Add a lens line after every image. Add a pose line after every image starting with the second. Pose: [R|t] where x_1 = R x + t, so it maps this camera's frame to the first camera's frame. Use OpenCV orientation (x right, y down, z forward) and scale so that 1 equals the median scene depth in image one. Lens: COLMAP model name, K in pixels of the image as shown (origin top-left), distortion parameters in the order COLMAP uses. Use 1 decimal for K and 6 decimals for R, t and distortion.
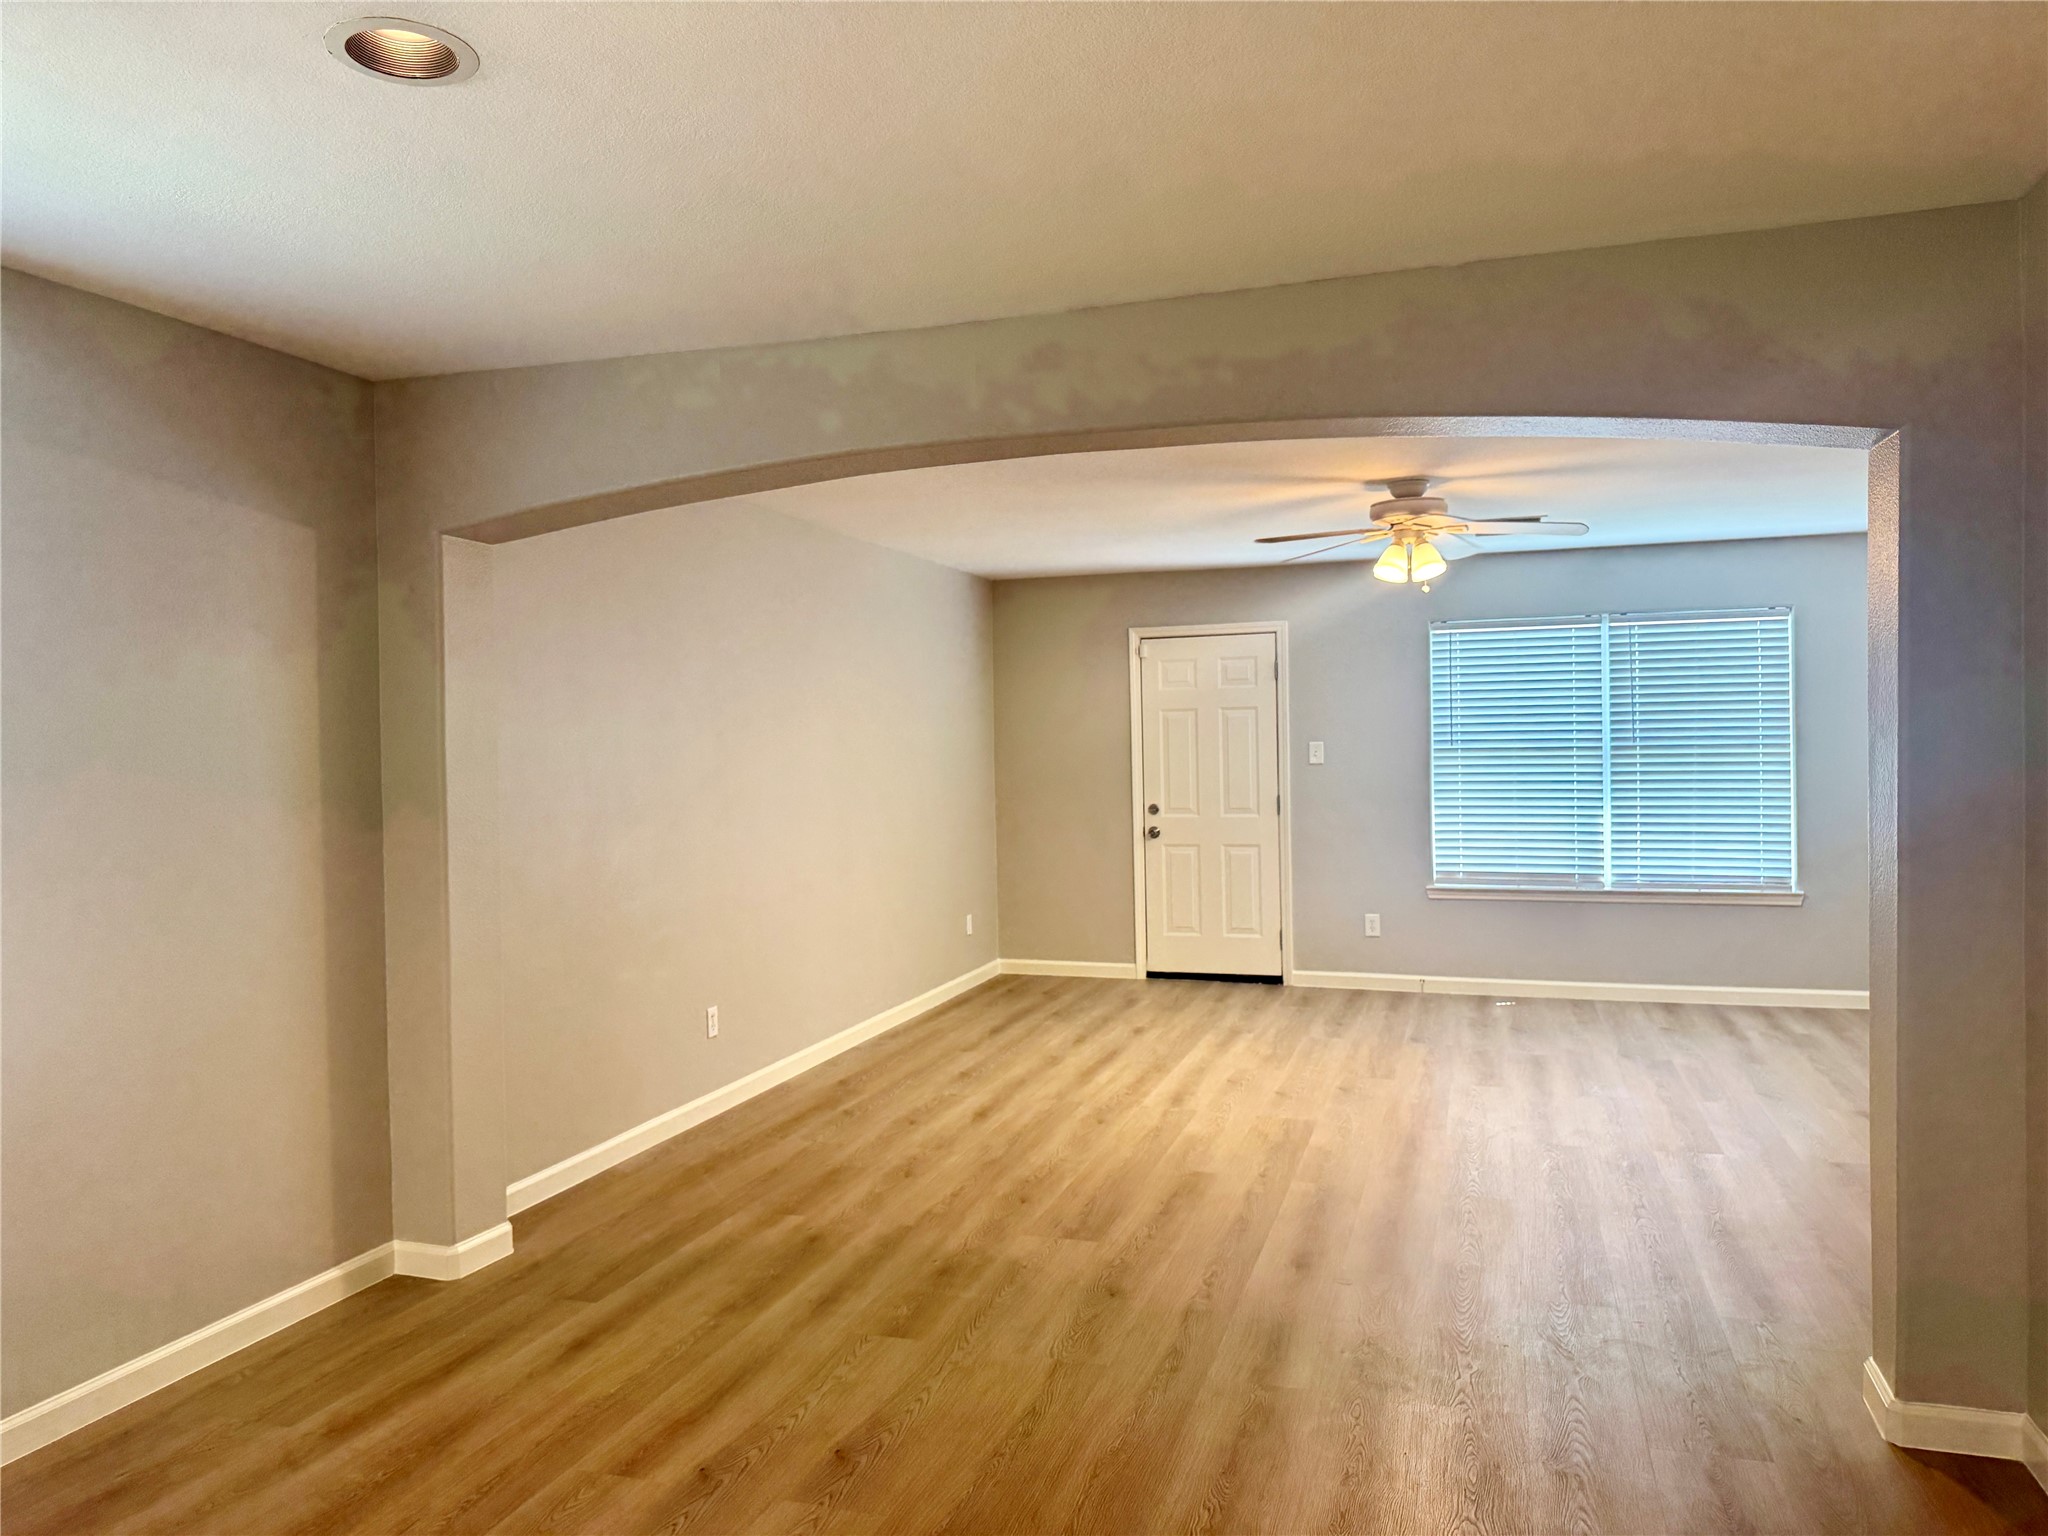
lens RADIAL K [[1436.1, 0, 1024.0], [0, 1436.1, 768.0], [0, 0, 1]] dist [0.111646, -0.160279]
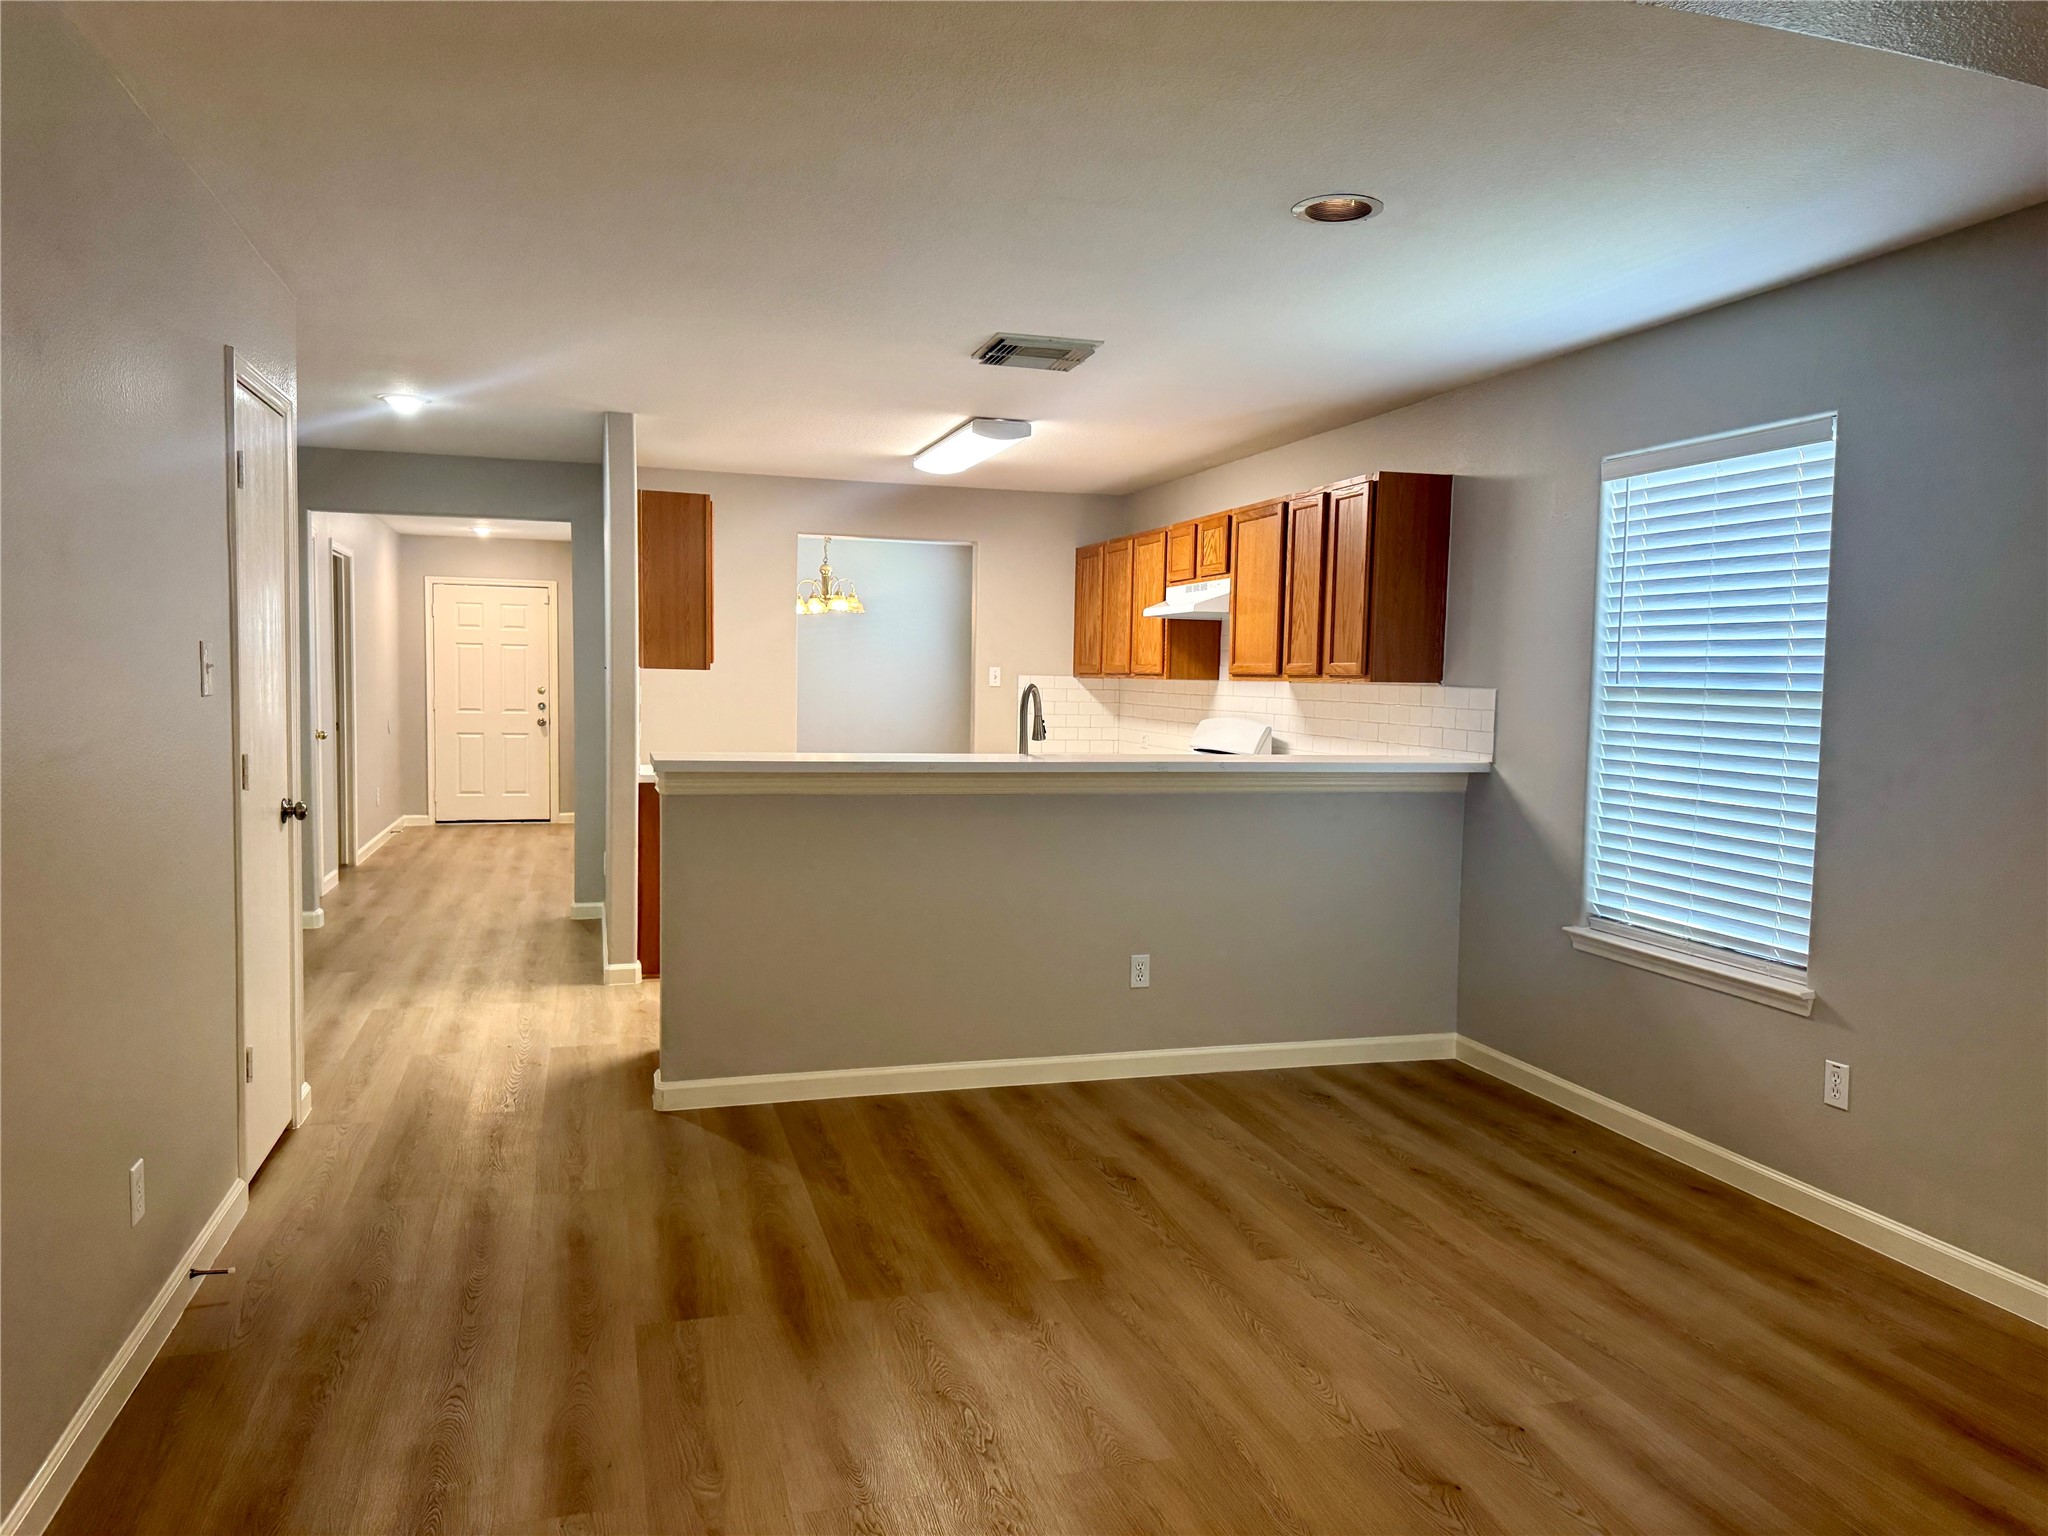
lens RADIAL K [[1436.1, 0, 1024.0], [0, 1436.1, 768.0], [0, 0, 1]] dist [0.111646, -0.160279]
pose [[-0.823380, 0.038738, -0.566167, 0.241236], [-0.014125, 0.995959, 0.088687, -0.007921], [0.567315, 0.081020, -0.819506, 0.675525]]
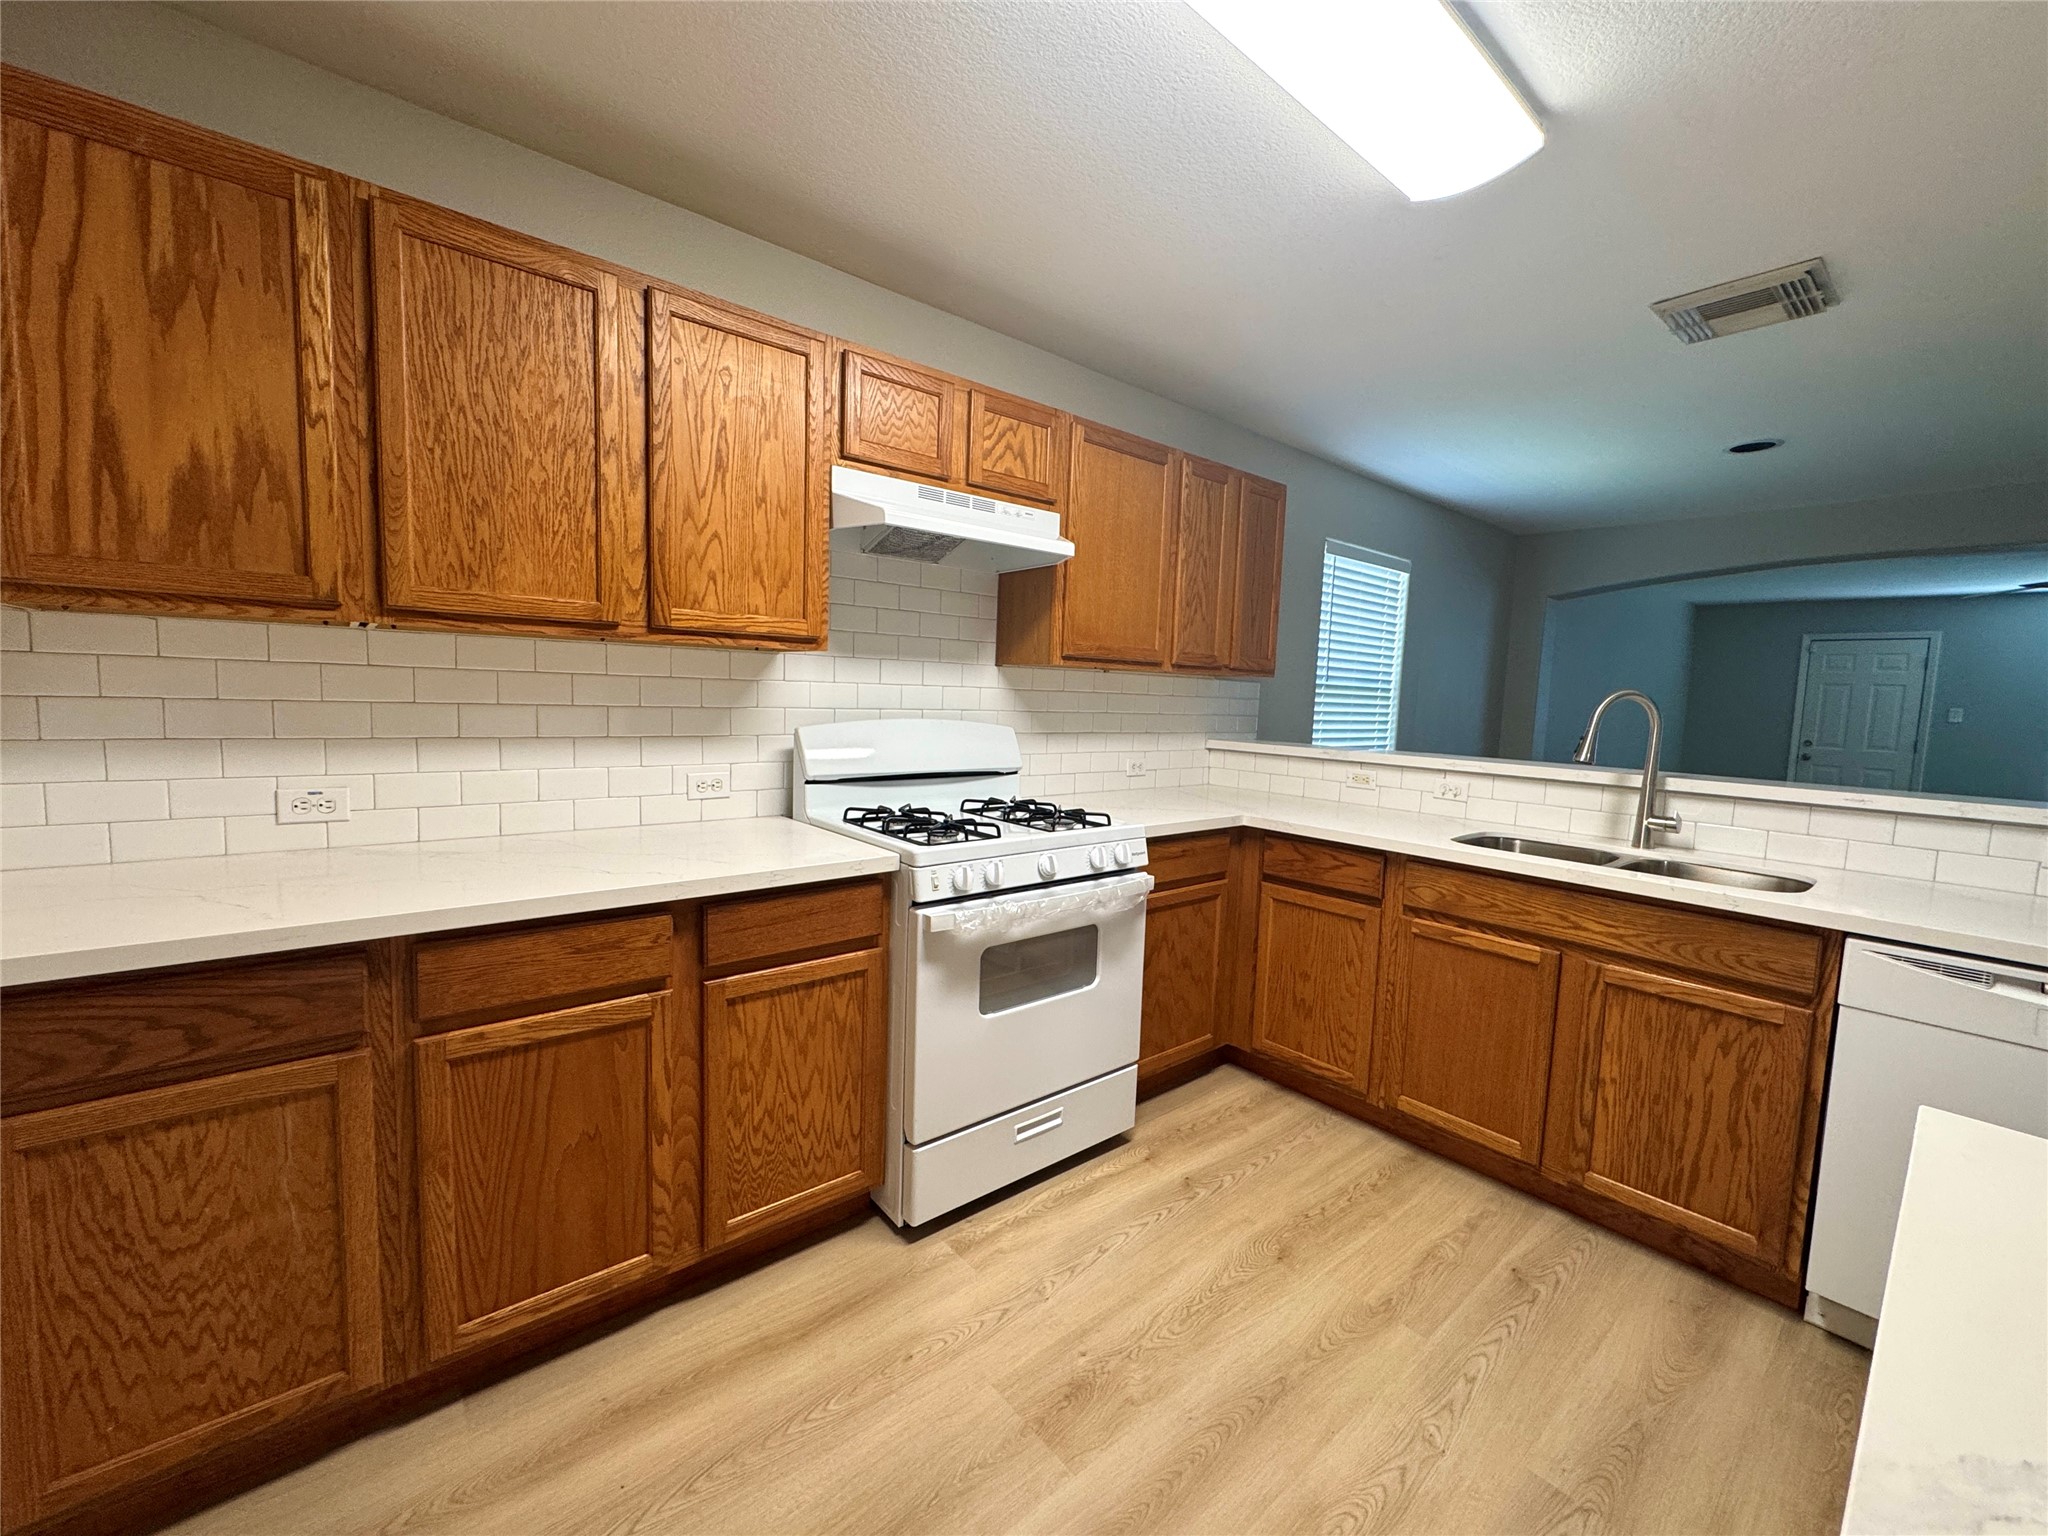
lens RADIAL K [[819.0, 0, 1022.0], [0, 819.0, 767.2], [0, 0, 1]] dist [-0.001884, -0.000110]
pose [[0.845606, 0.097795, -0.524773, -0.232035], [-0.058875, 0.994164, 0.090399, 0.030945], [0.530551, -0.045545, 0.846428, -0.377917]]
